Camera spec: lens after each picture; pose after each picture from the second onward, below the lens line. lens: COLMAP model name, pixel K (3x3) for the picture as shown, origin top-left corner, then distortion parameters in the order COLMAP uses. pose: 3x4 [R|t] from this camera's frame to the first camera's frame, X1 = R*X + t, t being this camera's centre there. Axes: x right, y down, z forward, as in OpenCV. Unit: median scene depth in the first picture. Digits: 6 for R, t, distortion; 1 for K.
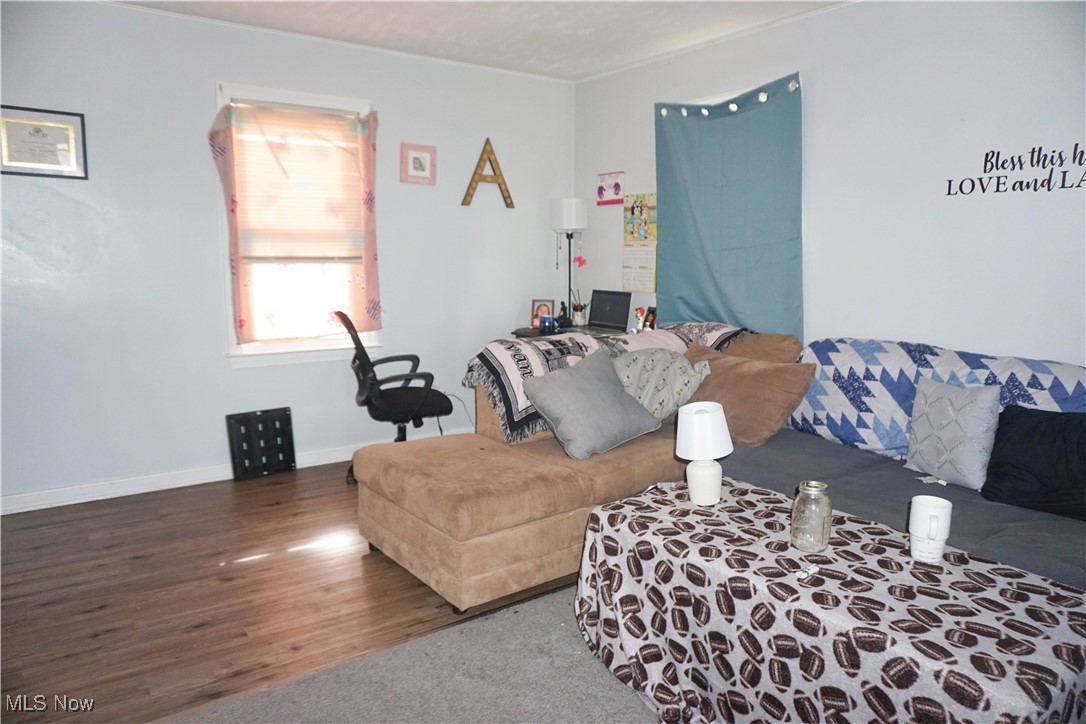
lens RADIAL K [[730.1, 0, 549.1], [0, 730.1, 366.4], [0, 0, 1]] dist [-0.035634, -0.001007]
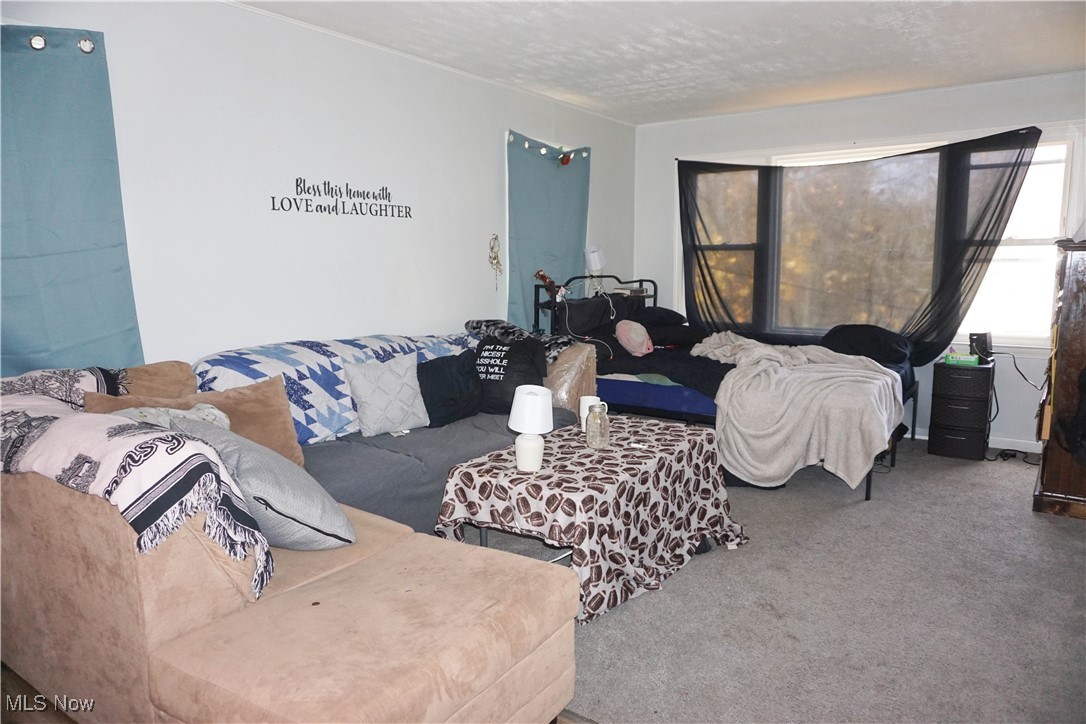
lens RADIAL K [[730.1, 0, 548.2], [0, 730.1, 357.6], [0, 0, 1]] dist [-0.035634, -0.001007]
pose [[-0.336367, -0.129946, 0.932723, -0.721598], [0.140513, 0.972422, 0.186150, -0.172214], [-0.931189, 0.193675, -0.308831, 1.046569]]
